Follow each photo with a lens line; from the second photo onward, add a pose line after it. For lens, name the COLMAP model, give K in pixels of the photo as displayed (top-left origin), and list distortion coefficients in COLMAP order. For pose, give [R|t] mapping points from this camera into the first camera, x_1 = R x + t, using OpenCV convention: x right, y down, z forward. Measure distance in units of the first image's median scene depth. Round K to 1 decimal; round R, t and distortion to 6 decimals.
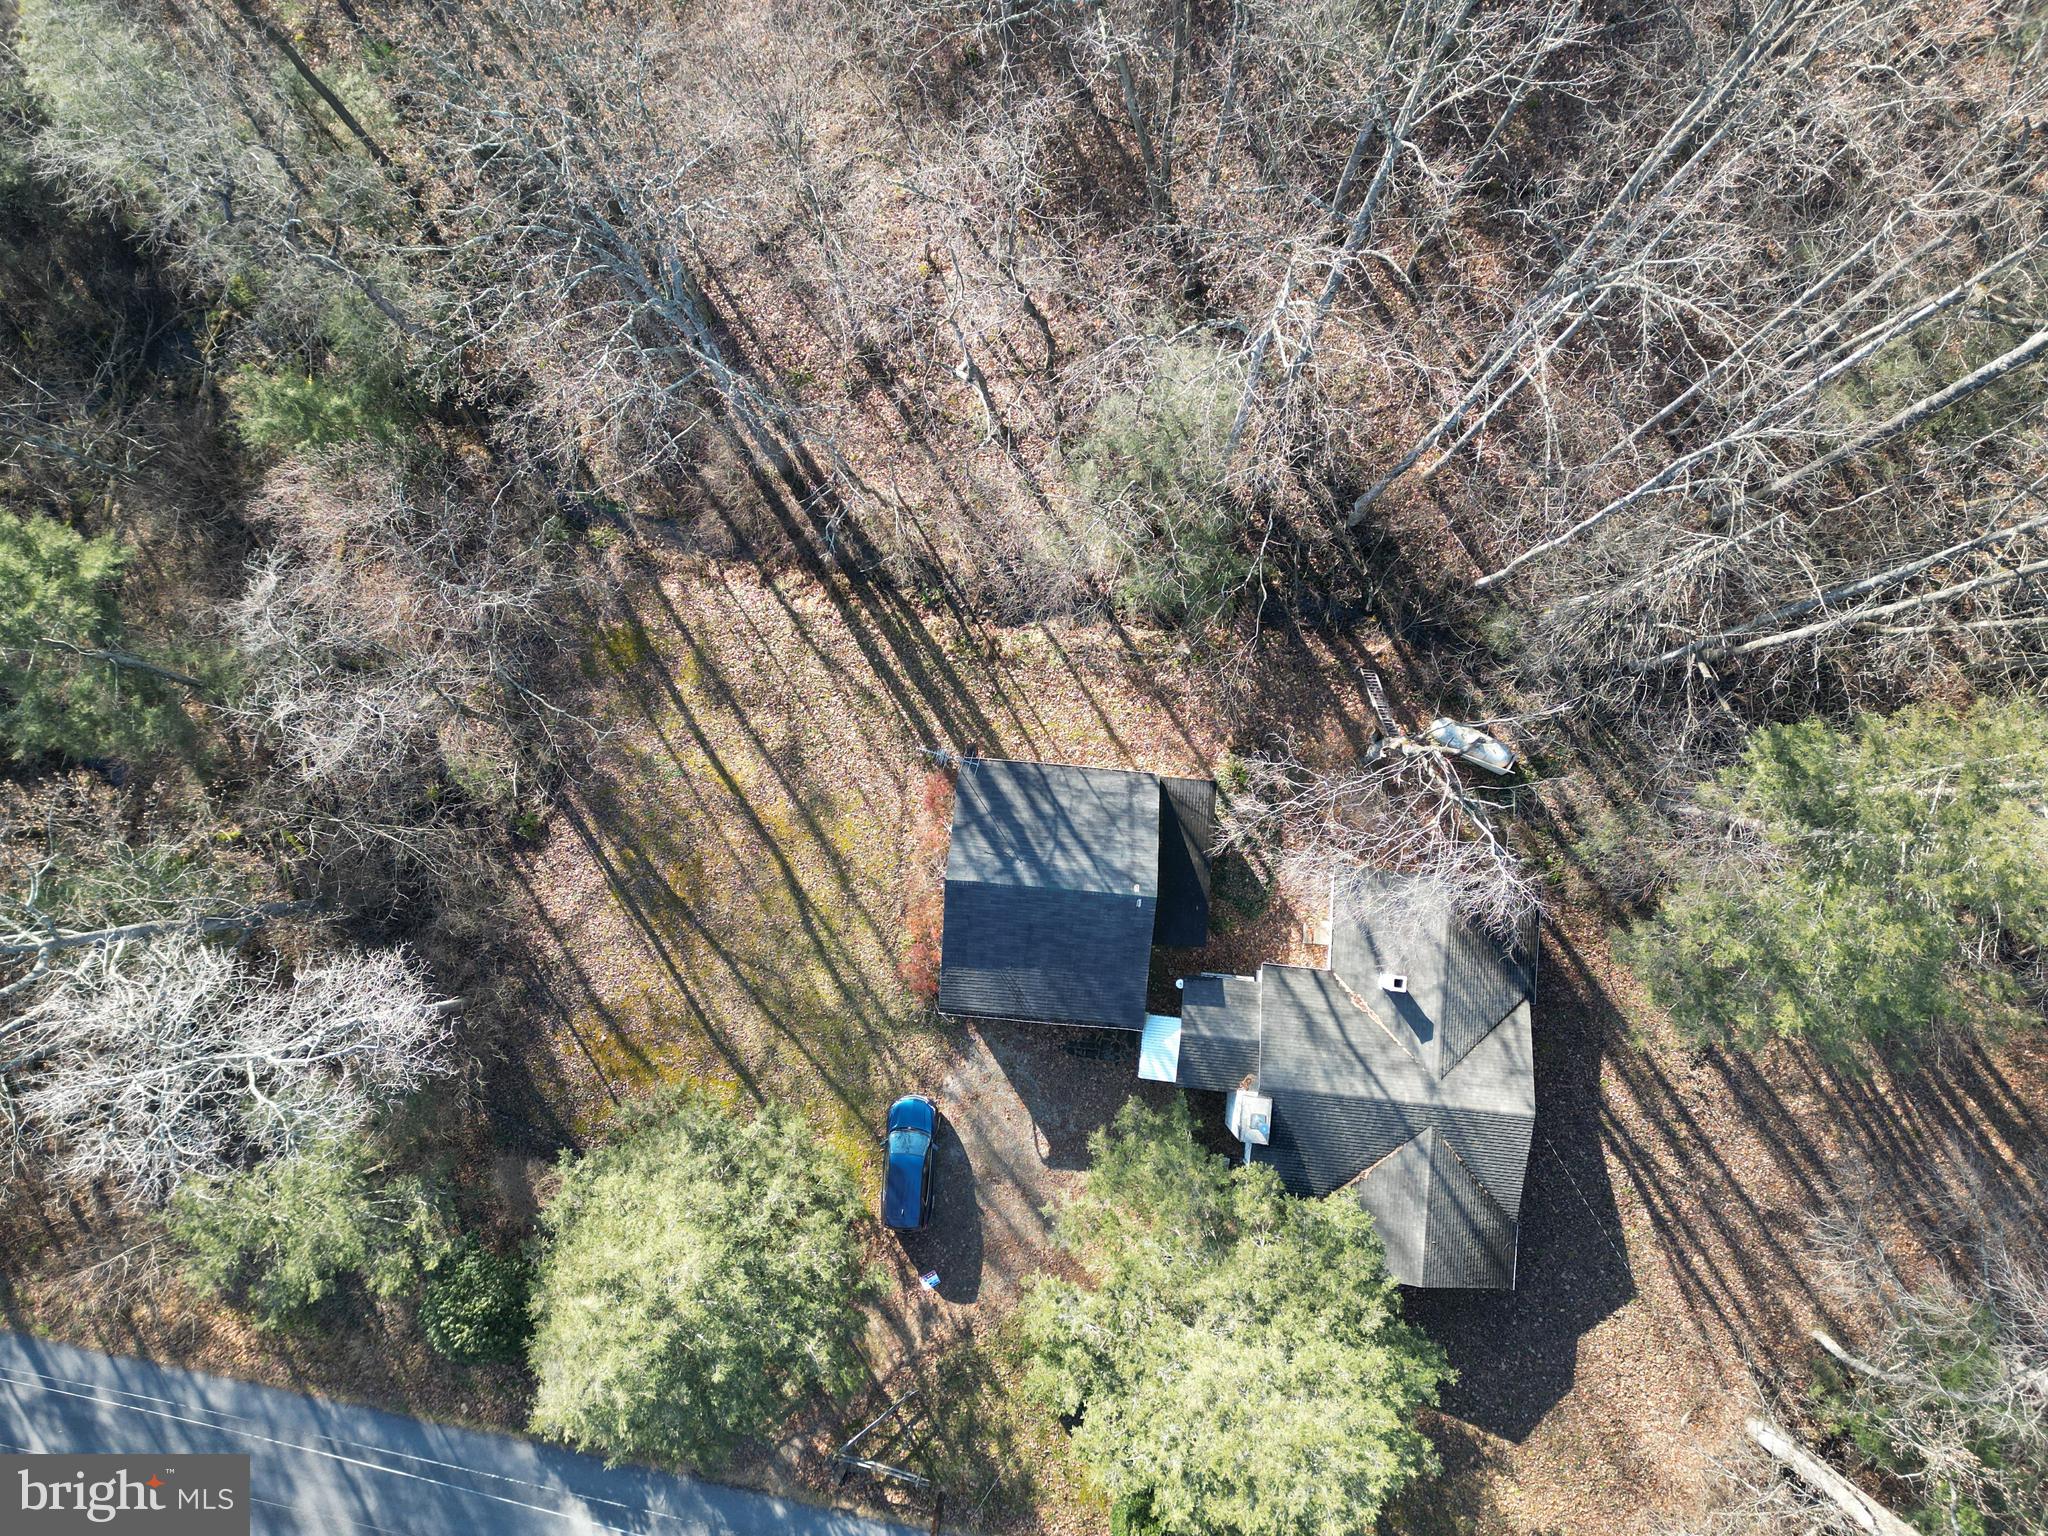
lens RADIAL K [[1423.1, 0, 1031.6], [0, 1423.1, 774.2], [0, 0, 1]] dist [0.035729, -0.016504]
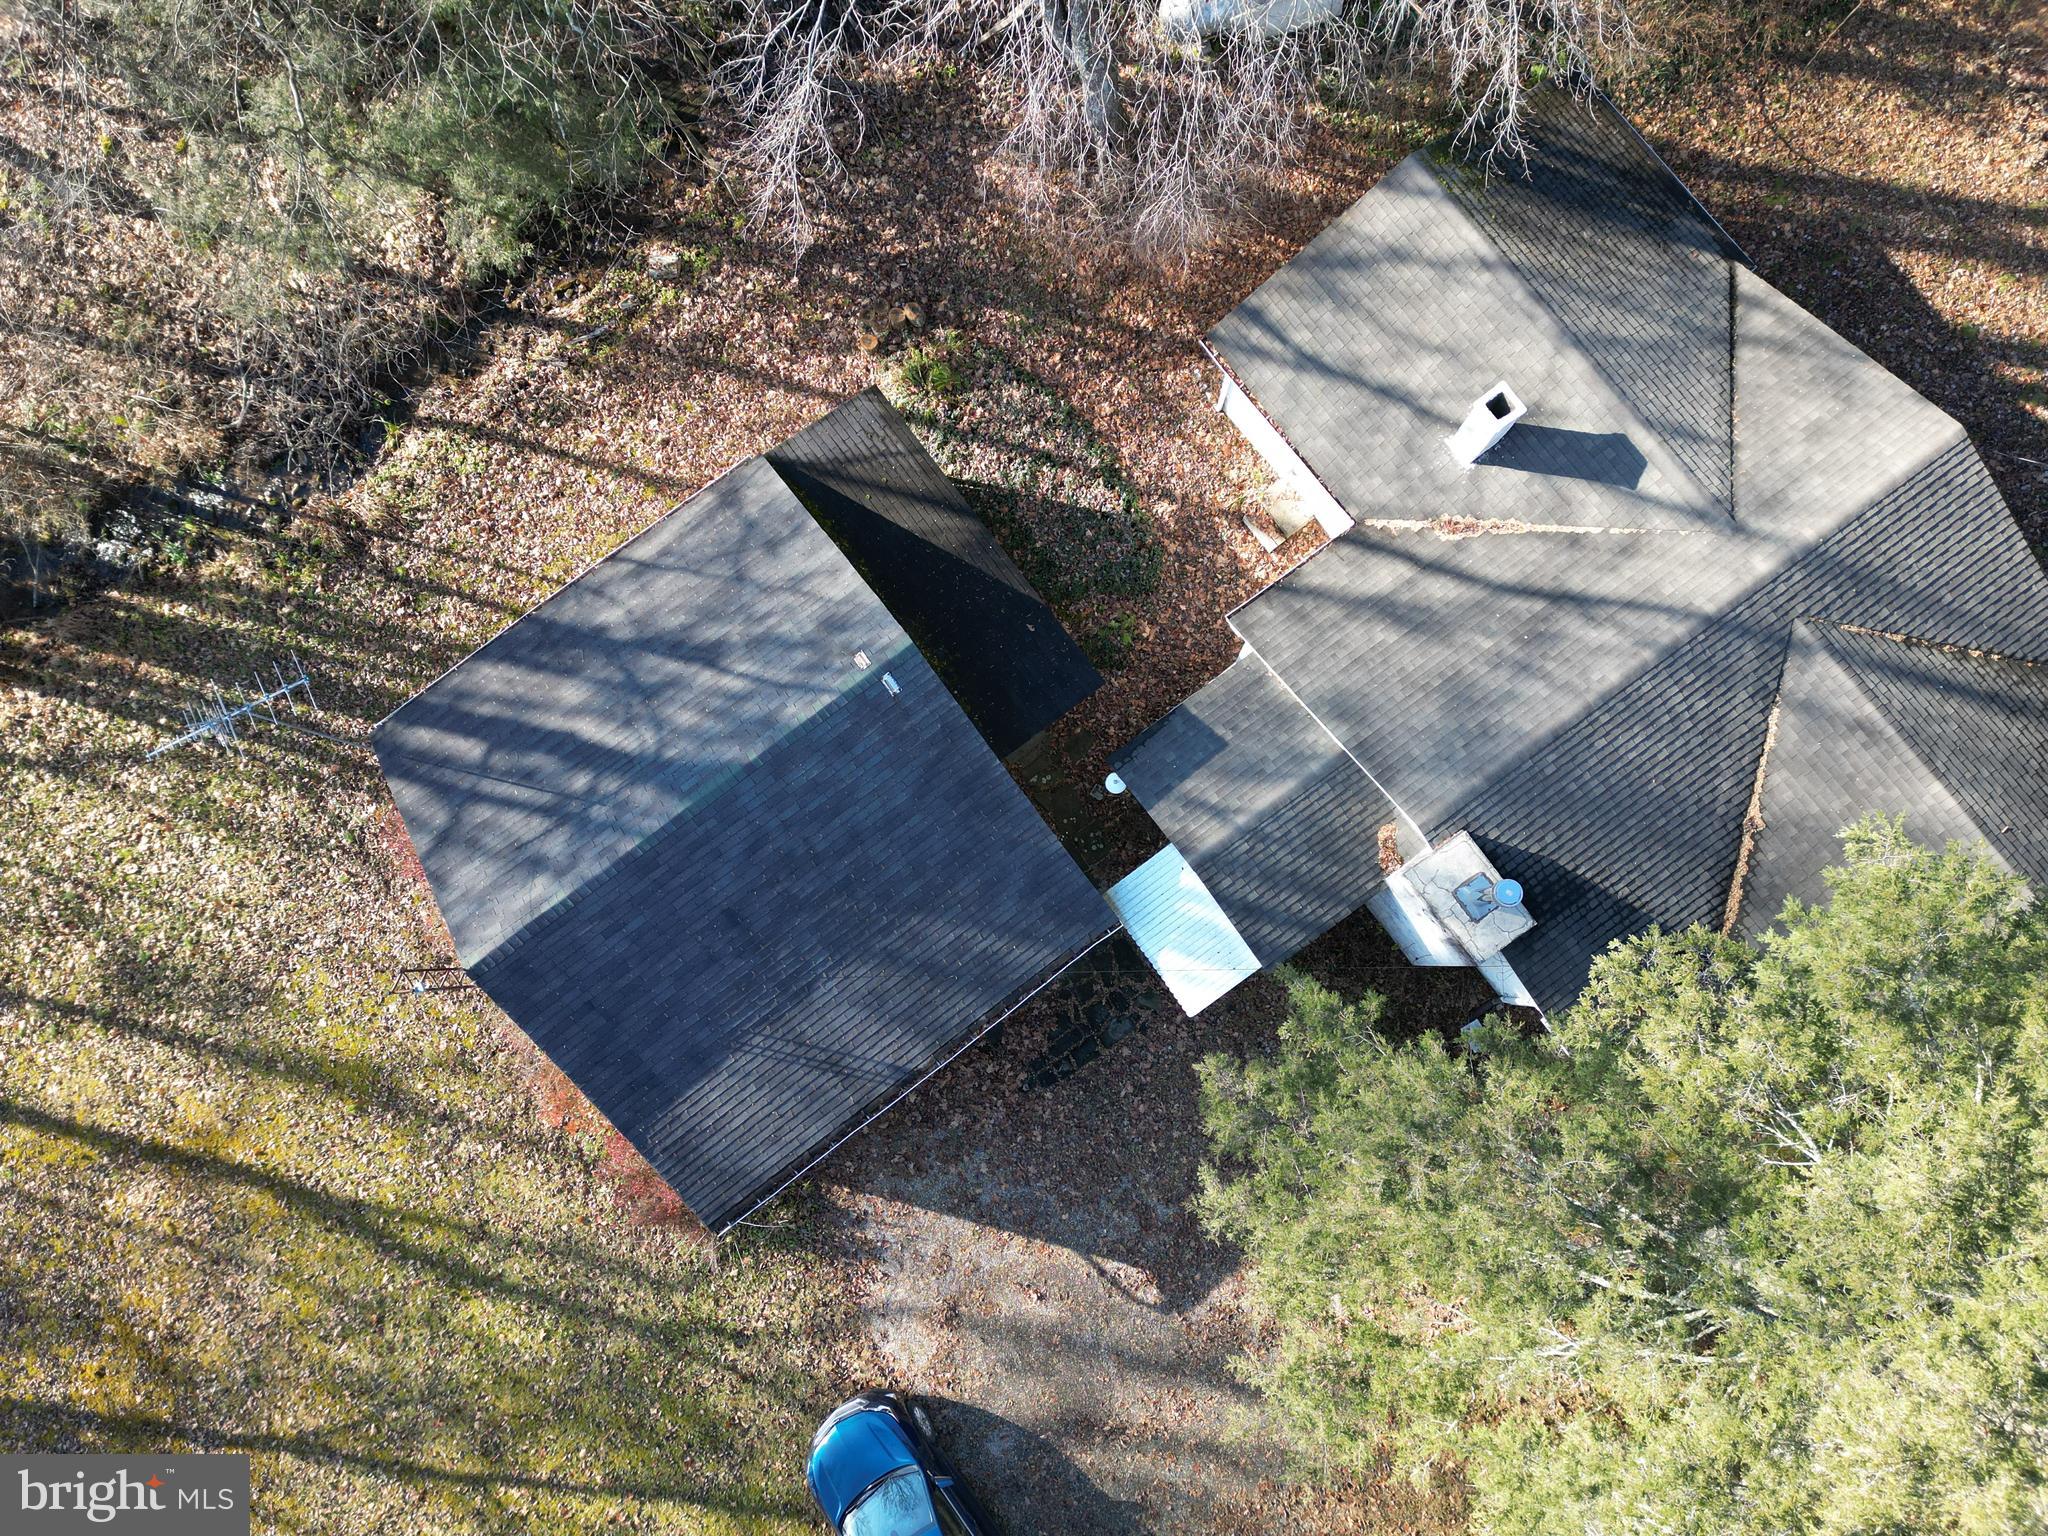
lens RADIAL K [[1423.1, 0, 980.8], [0, 1423.1, 776.1], [0, 0, 1]] dist [0.035729, -0.016504]
pose [[0.755253, -0.652853, 0.058099, 0.048491], [0.655389, 0.751208, -0.078427, 0.148469], [0.007557, 0.097309, 0.995225, 0.555541]]
